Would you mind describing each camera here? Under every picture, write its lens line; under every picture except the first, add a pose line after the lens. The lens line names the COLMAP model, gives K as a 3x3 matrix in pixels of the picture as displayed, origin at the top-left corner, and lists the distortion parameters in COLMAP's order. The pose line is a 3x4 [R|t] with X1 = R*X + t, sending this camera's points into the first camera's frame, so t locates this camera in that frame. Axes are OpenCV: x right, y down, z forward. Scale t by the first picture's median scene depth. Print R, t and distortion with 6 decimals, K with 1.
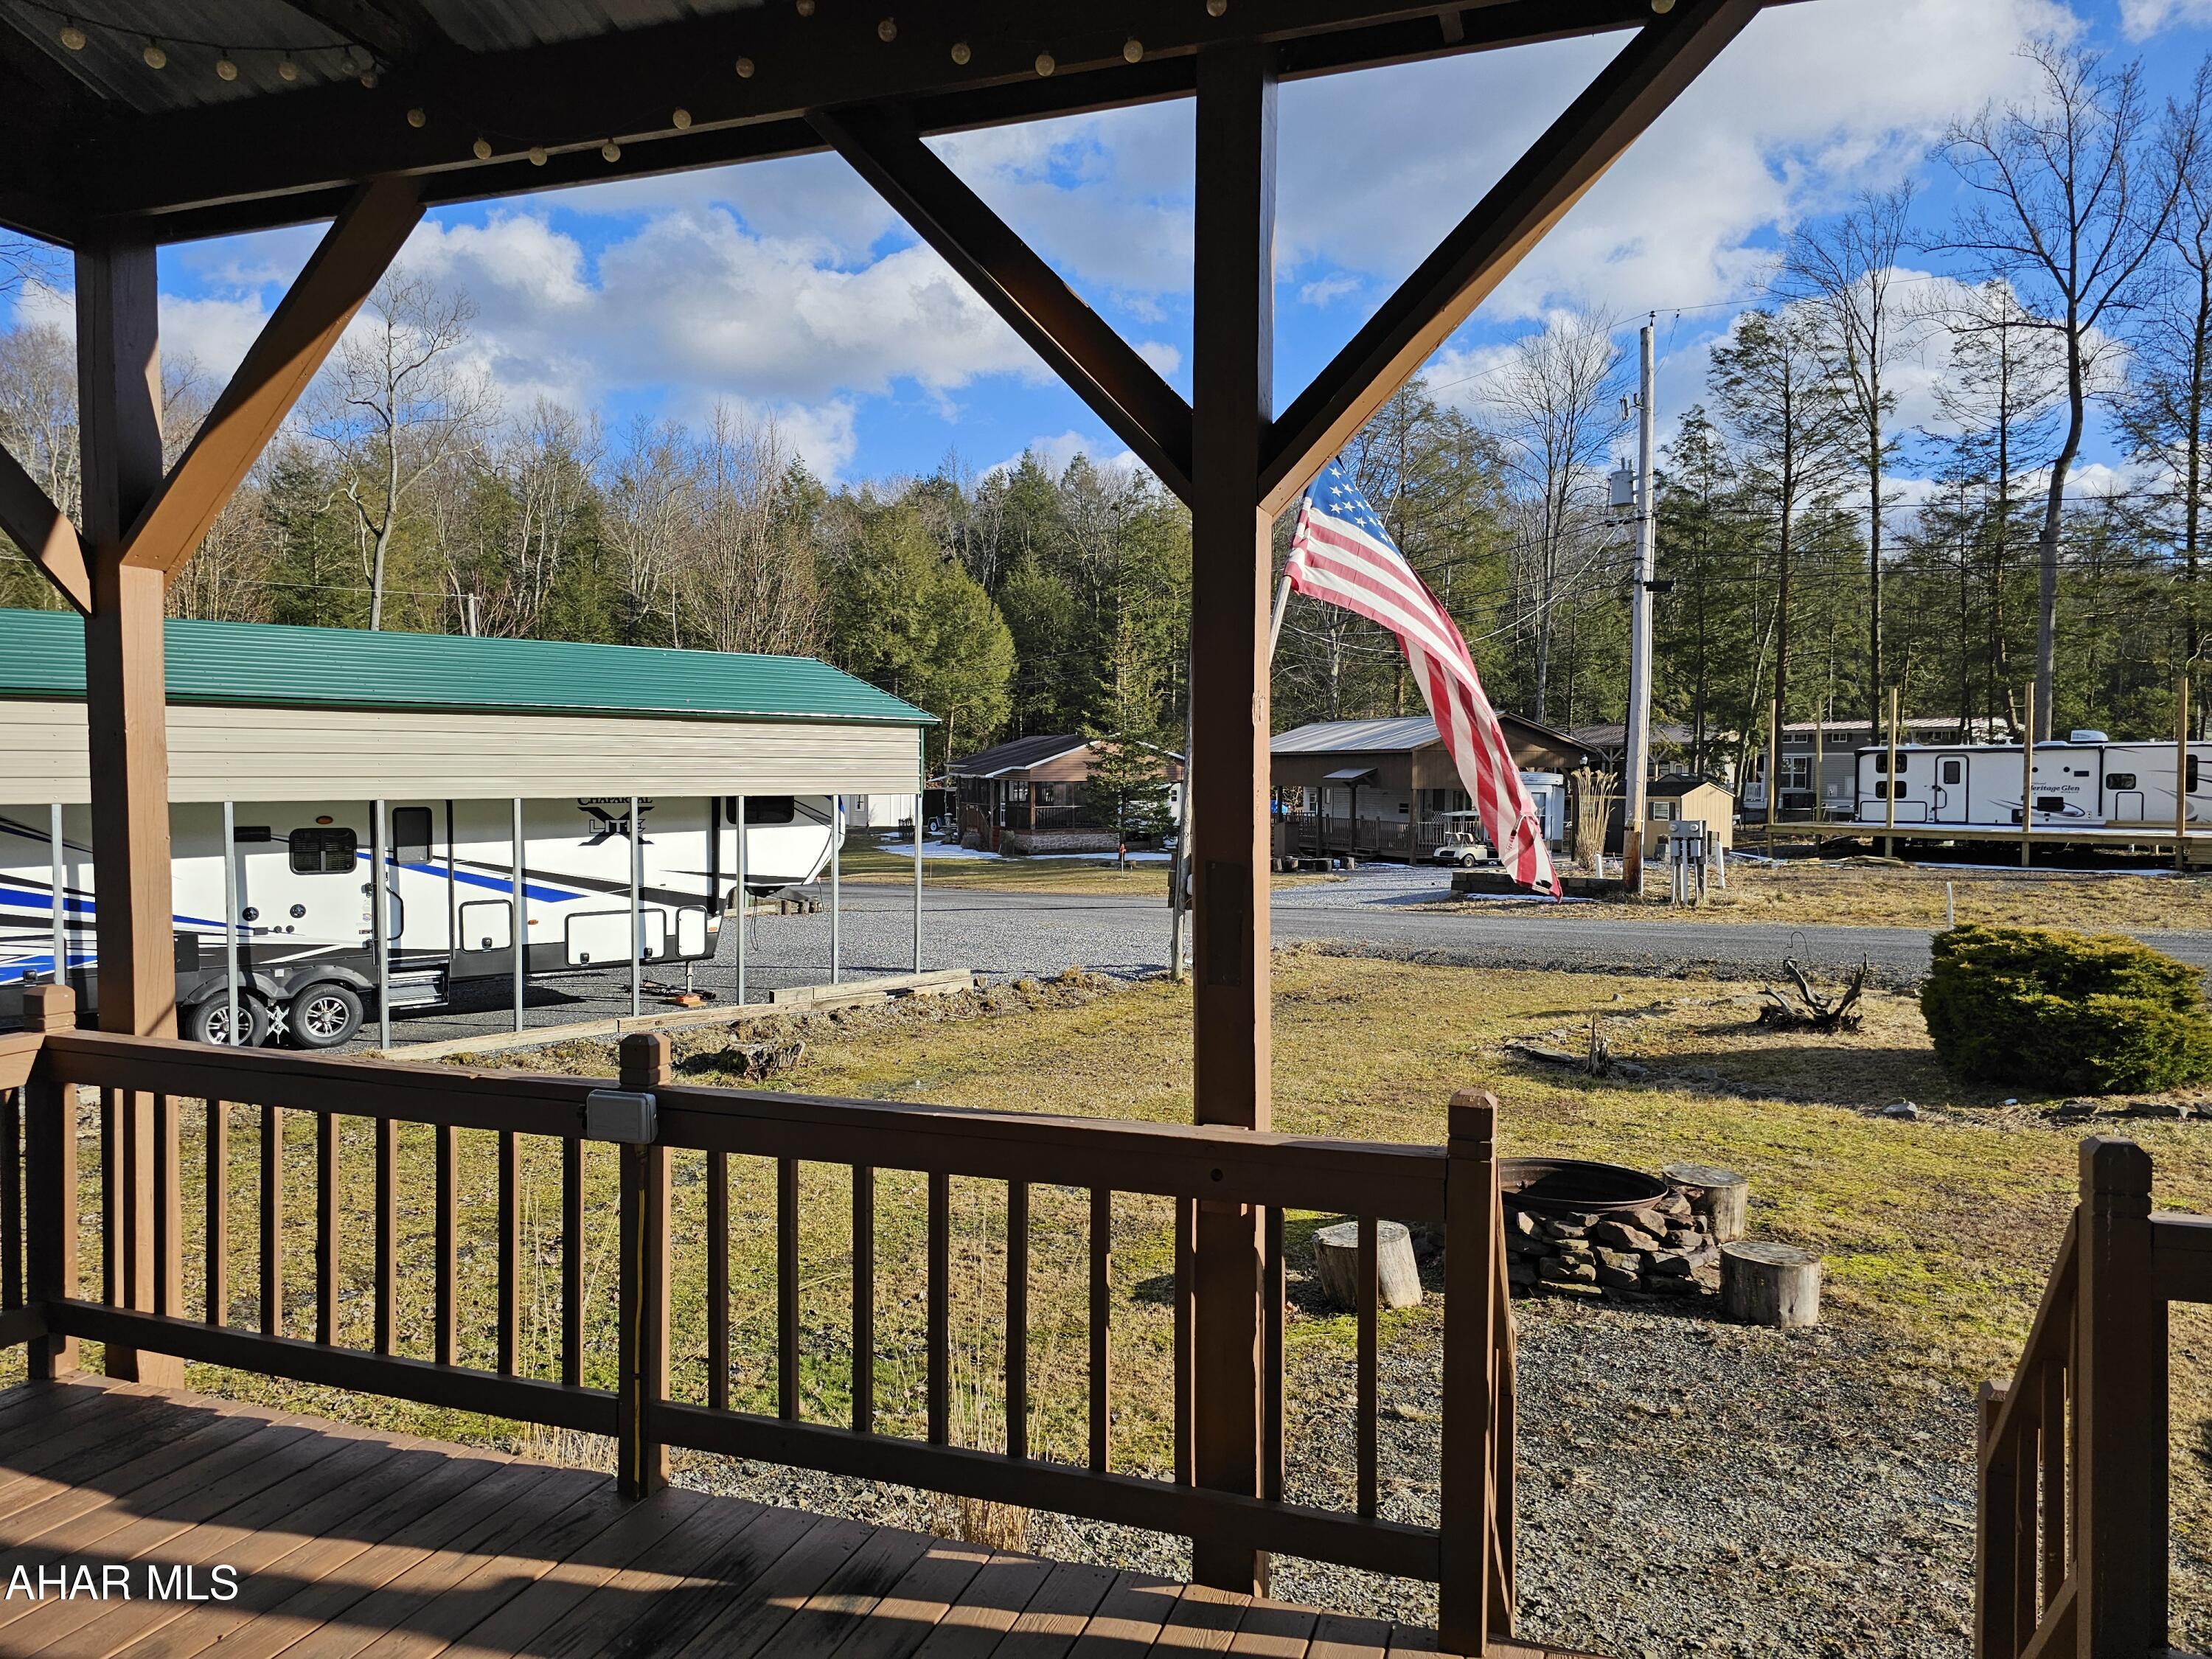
lens RADIAL K [[1478.6, 0, 1089.0], [0, 1478.6, 821.3], [0, 0, 1]] dist [0.056068, -0.052551]
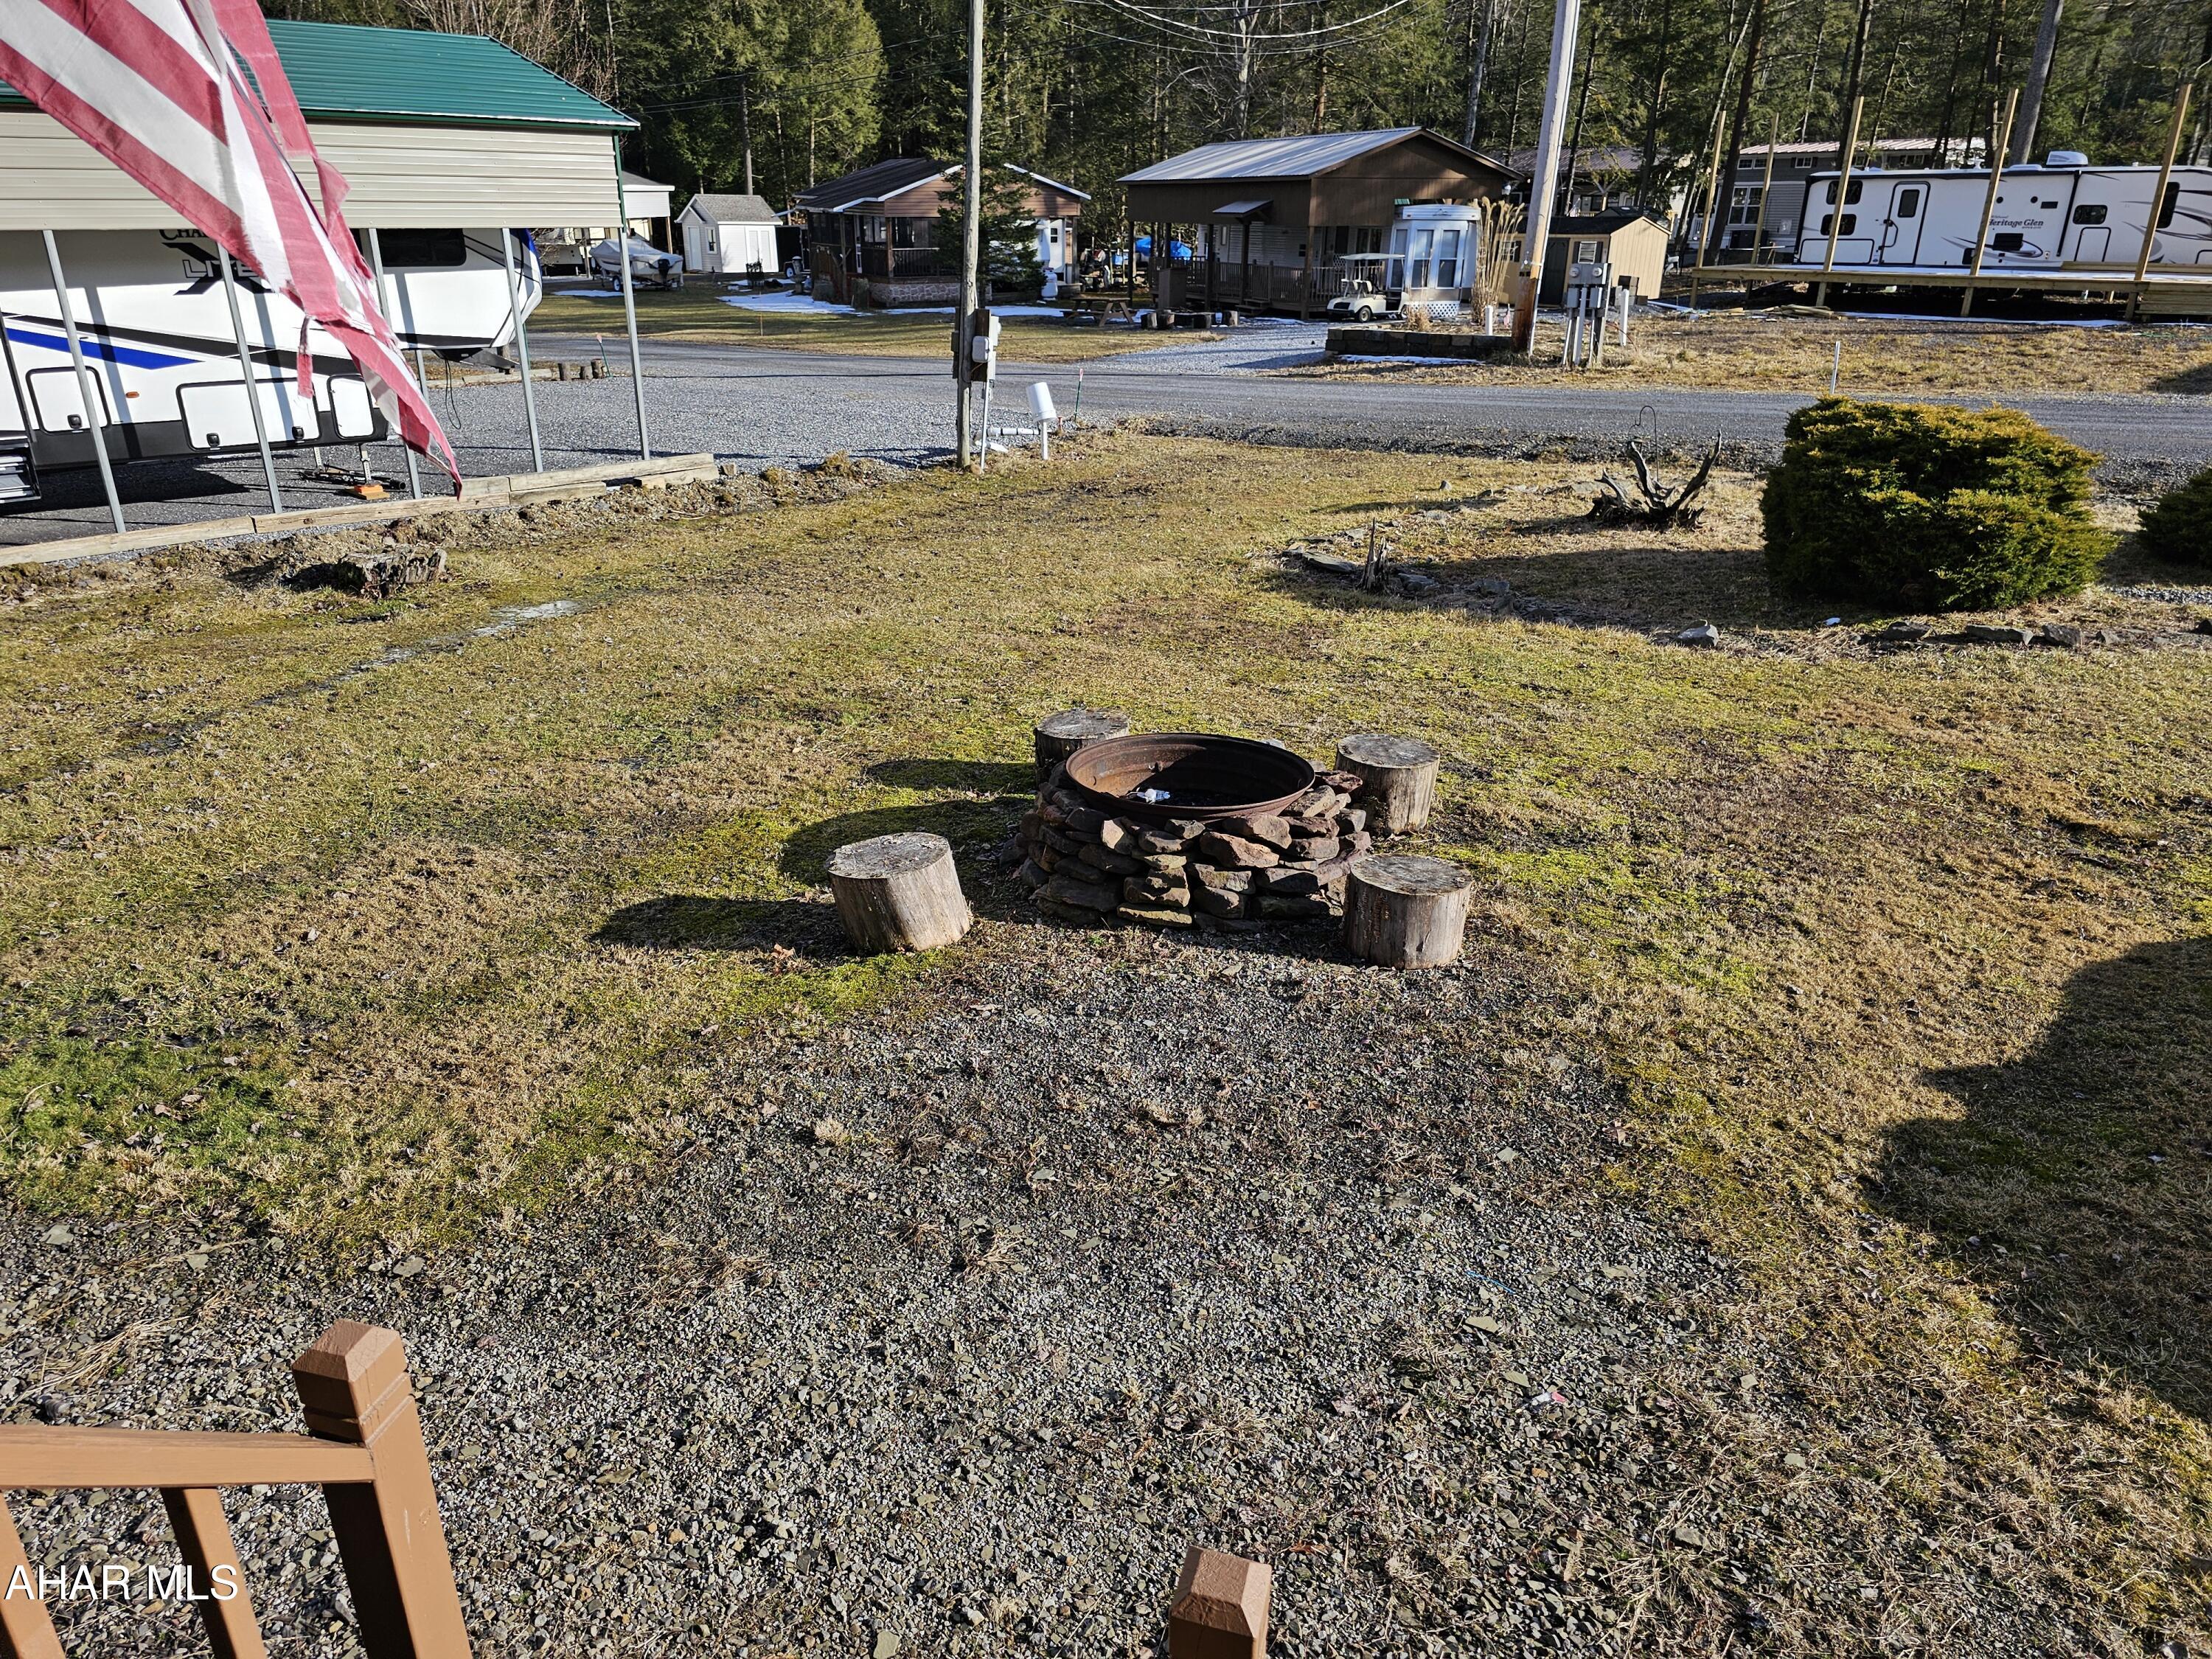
lens RADIAL K [[1478.6, 0, 1073.9], [0, 1478.6, 855.1], [0, 0, 1]] dist [0.056068, -0.052551]
pose [[0.999285, -0.013887, 0.035162, 0.096454], [0.000035, 0.930423, 0.366487, 0.001289], [-0.037805, -0.366223, 0.929759, 0.115273]]
